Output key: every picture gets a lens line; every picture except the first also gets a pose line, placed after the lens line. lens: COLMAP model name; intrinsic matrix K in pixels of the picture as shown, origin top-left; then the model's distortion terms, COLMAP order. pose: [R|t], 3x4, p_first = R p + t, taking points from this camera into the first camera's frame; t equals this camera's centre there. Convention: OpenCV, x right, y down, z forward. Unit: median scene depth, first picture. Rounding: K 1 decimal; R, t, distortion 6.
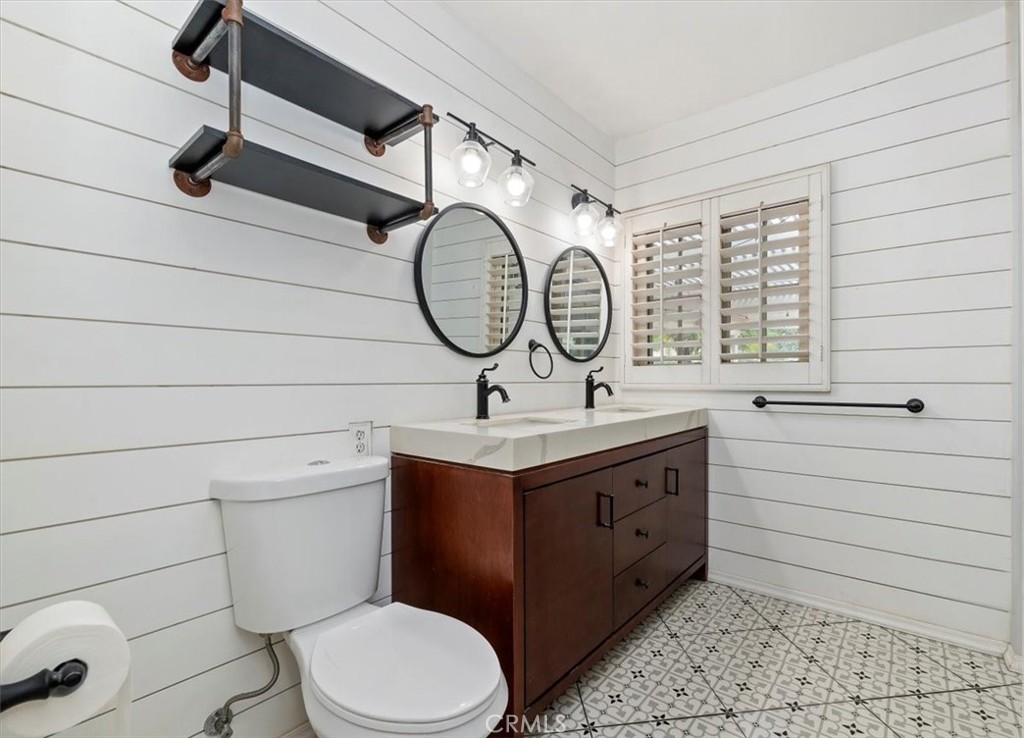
lens RADIAL K [[474.5, 0, 535.0], [0, 474.5, 376.0], [0, 0, 1]] dist [-0.001405, 0.000587]
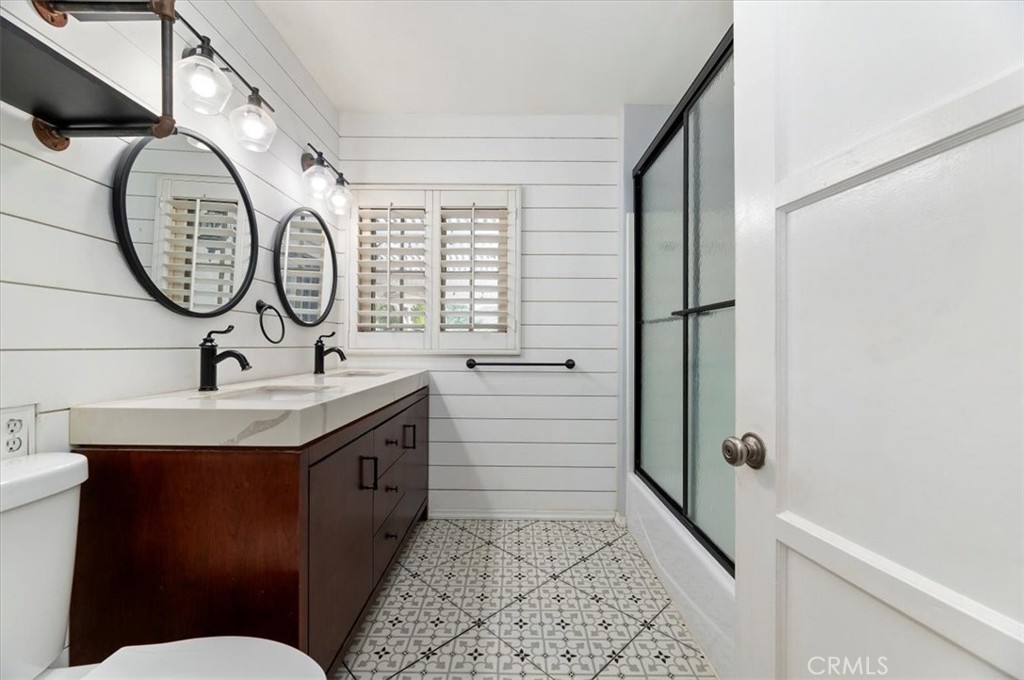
lens RADIAL K [[423.9, 0, 513.4], [0, 423.9, 339.1], [0, 0, 1]] dist [-0.000585, -0.000615]
pose [[0.787108, 0.014528, 0.616644, -0.149785], [-0.010787, 0.999894, -0.009788, 0.000133], [-0.616720, 0.001053, 0.787182, 0.075409]]
